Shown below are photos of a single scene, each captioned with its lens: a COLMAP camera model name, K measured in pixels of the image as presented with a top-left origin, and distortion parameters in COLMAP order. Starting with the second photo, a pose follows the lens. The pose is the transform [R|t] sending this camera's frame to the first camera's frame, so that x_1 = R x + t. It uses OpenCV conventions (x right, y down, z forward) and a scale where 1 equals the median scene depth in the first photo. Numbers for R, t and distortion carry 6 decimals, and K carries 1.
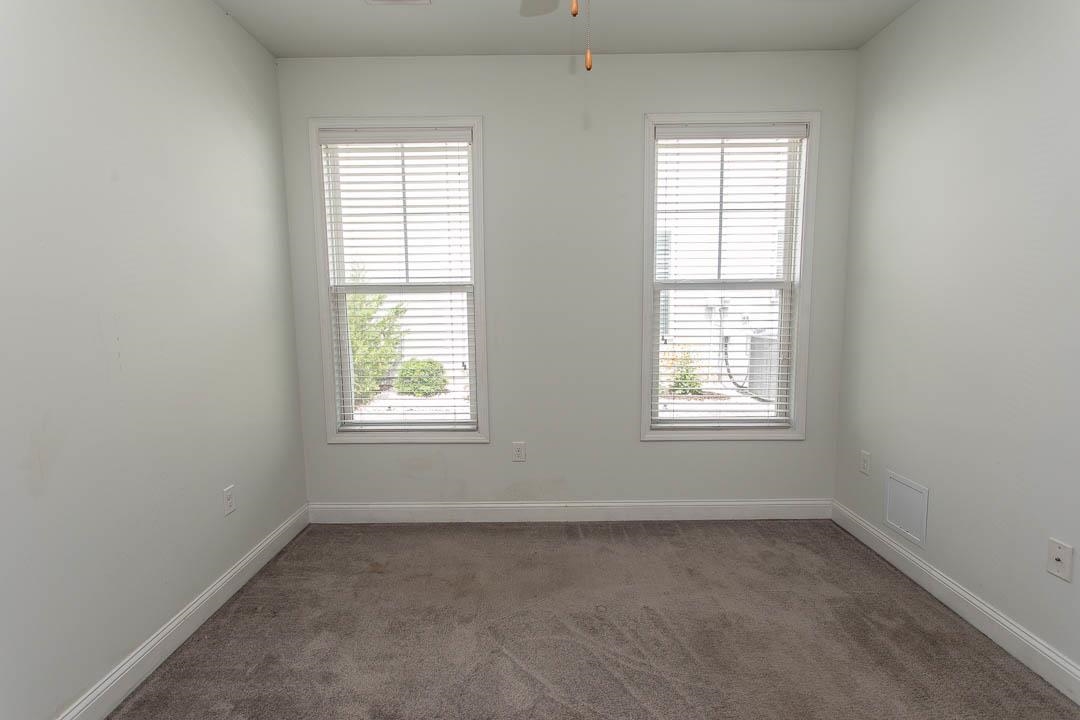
lens RADIAL K [[508.2, 0, 539.8], [0, 508.2, 361.3], [0, 0, 1]] dist [0.002947, 0.000760]
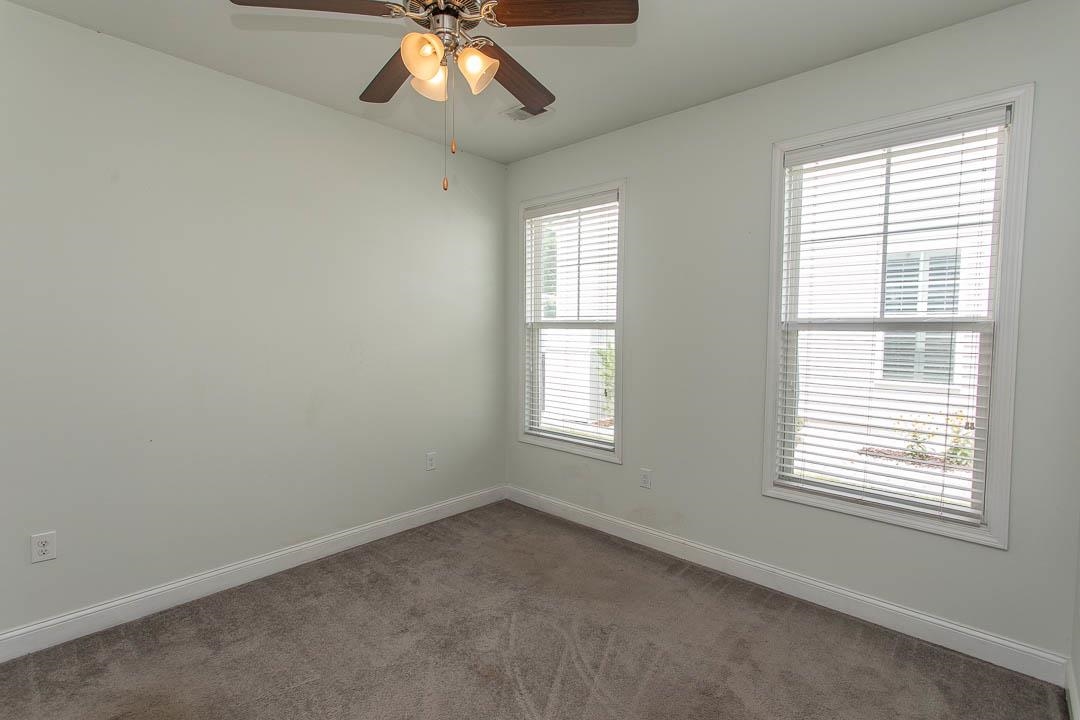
lens RADIAL K [[508.2, 0, 534.5], [0, 508.2, 363.4], [0, 0, 1]] dist [0.002947, 0.000760]
pose [[0.731832, 0.062227, -0.678639, 0.514836], [-0.098233, 0.995055, -0.014692, -0.024474], [0.674369, 0.077416, 0.734325, 0.044068]]
